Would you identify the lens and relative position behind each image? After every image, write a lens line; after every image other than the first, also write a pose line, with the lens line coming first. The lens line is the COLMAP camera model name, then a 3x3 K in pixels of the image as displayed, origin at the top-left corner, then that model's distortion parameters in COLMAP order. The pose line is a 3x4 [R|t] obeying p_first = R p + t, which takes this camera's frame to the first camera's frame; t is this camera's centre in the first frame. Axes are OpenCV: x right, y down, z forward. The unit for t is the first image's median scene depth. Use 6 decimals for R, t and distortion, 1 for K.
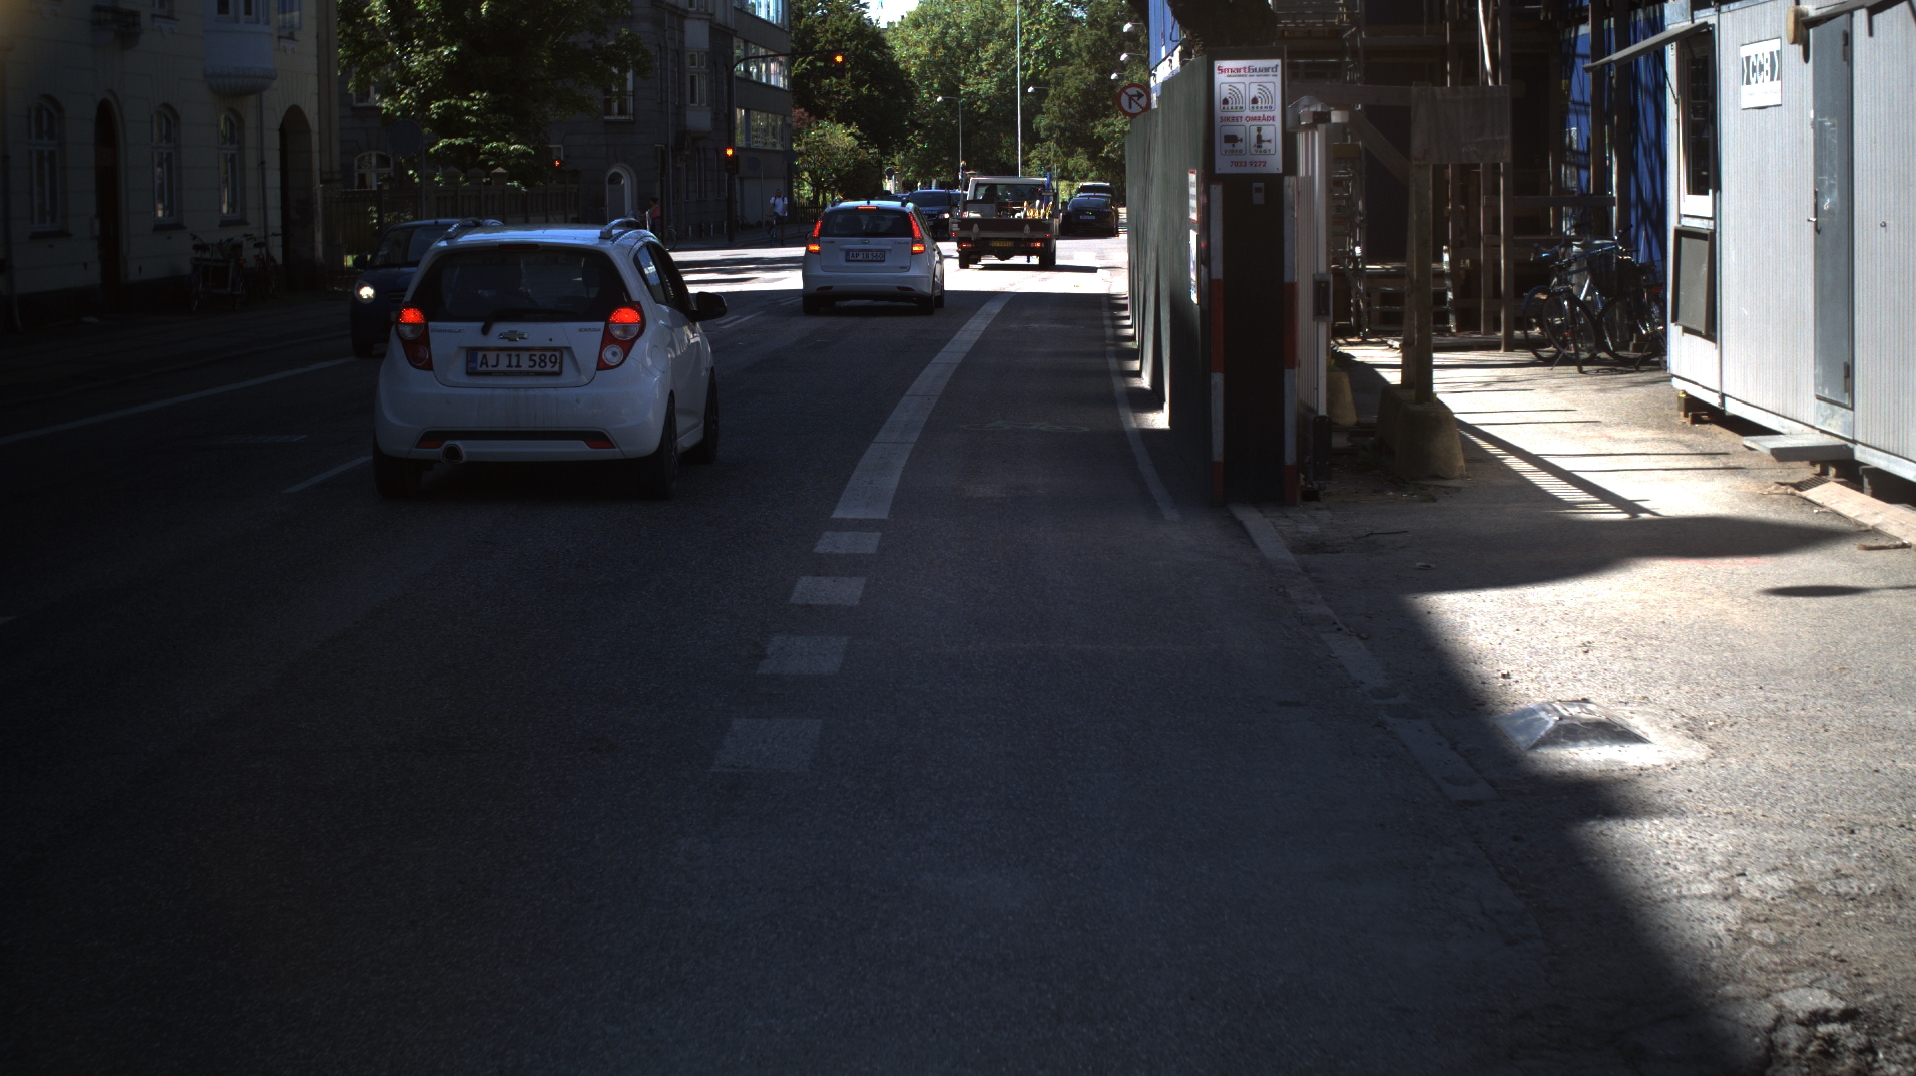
lens RADIAL K [[3492.6, 0, 958.0], [0, 3492.6, 538.0], [0, 0, 1]] dist [-0.247466, 0.269814]
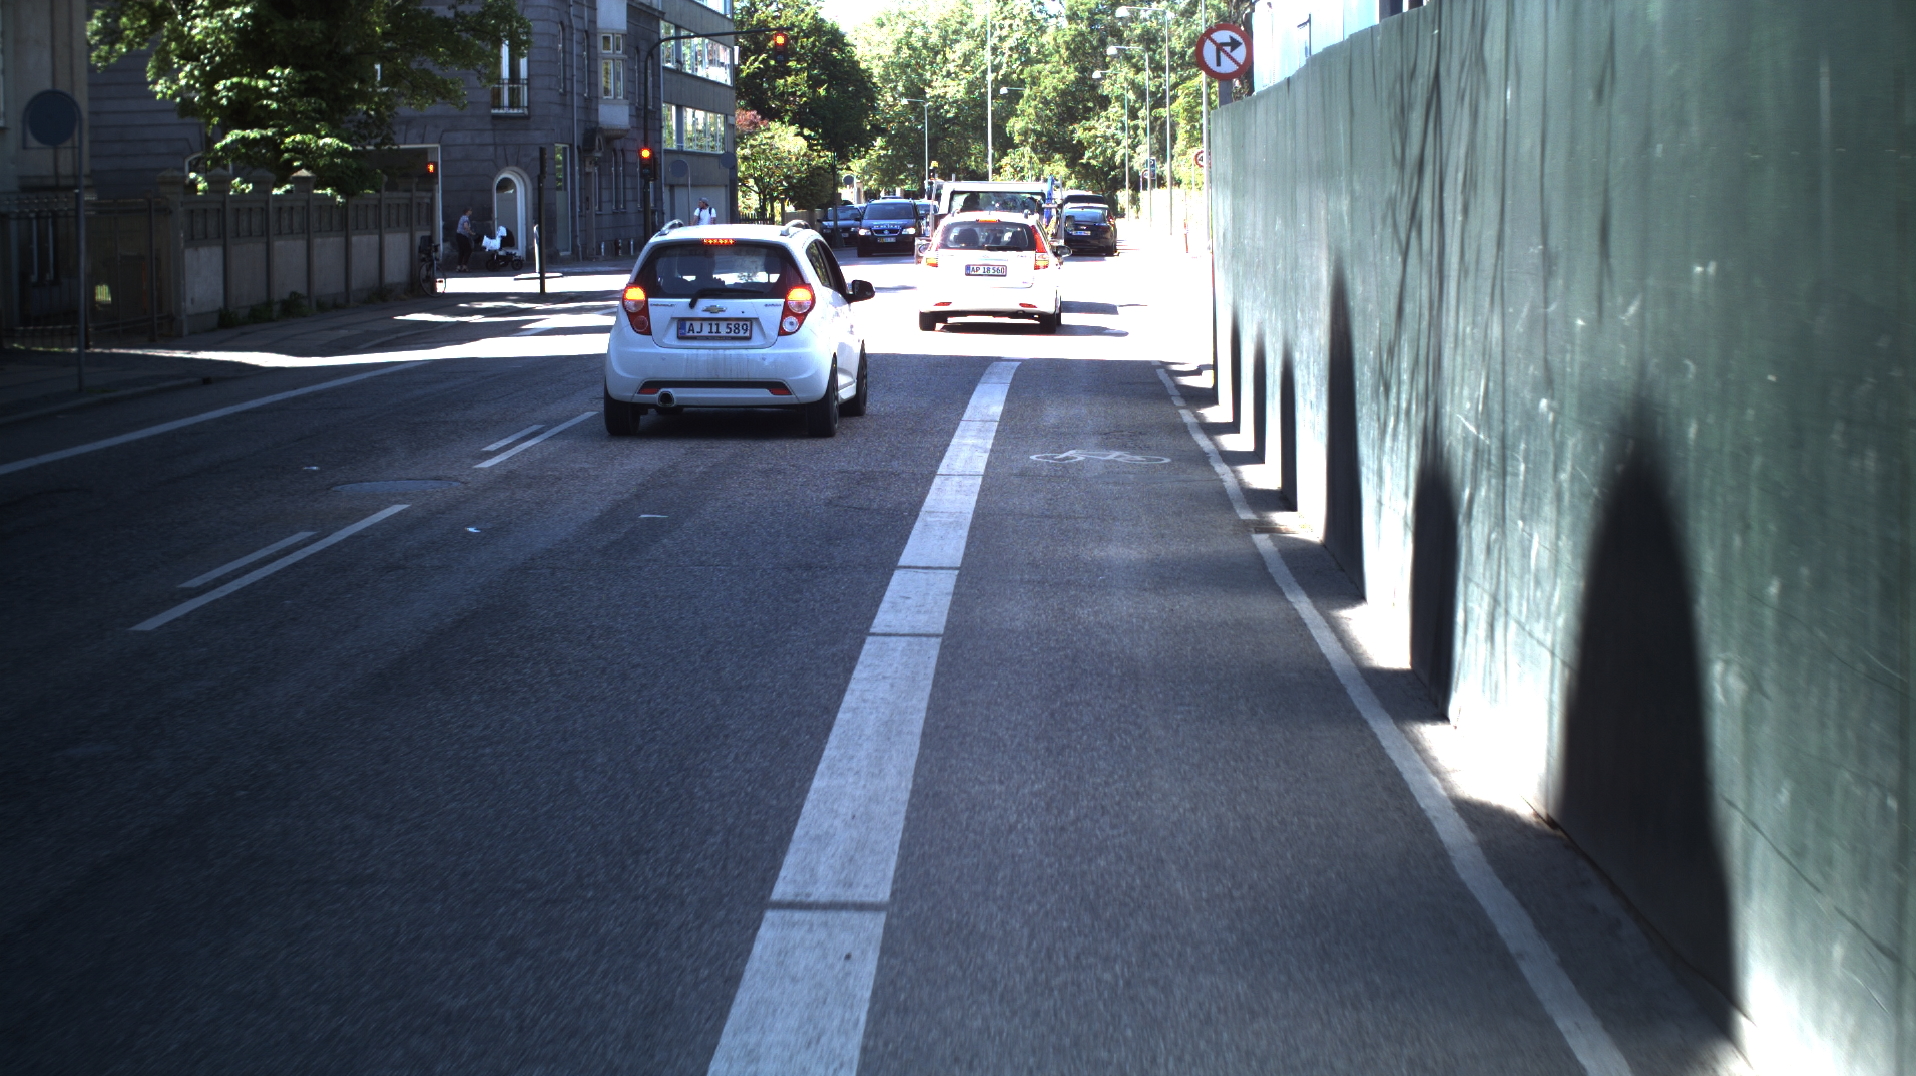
lens RADIAL K [[3492.6, 0, 958.0], [0, 3492.6, 538.0], [0, 0, 1]] dist [-0.247466, 0.269814]
pose [[0.999949, 0.000413, 0.010095, -0.000850], [-0.000385, 0.999996, -0.002739, -0.026029], [-0.010096, 0.002735, 0.999945, 0.259069]]
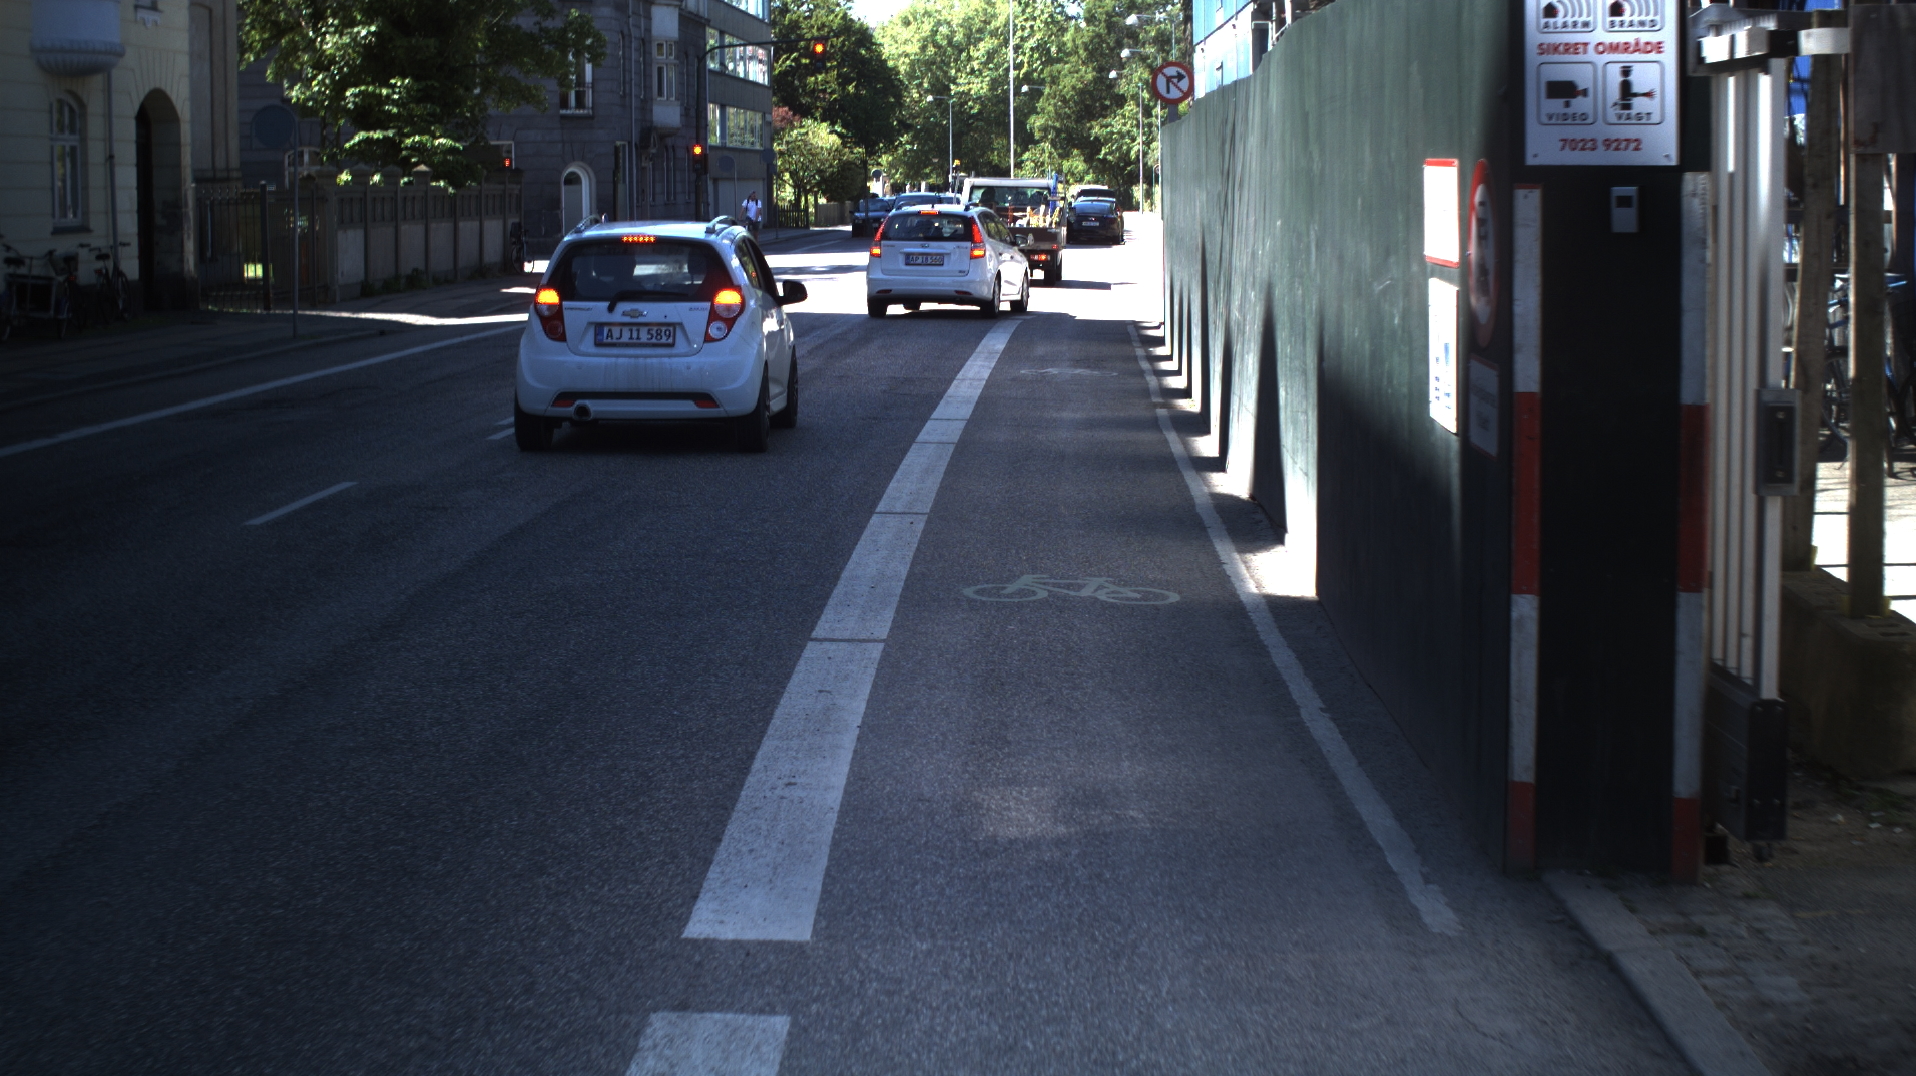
lens RADIAL K [[3492.6, 0, 958.0], [0, 3492.6, 538.0], [0, 0, 1]] dist [-0.247466, 0.269814]
pose [[0.999982, 0.004770, 0.003526, -0.000766], [-0.004767, 0.999988, -0.000817, -0.013059], [-0.003530, 0.000801, 0.999993, 0.129409]]
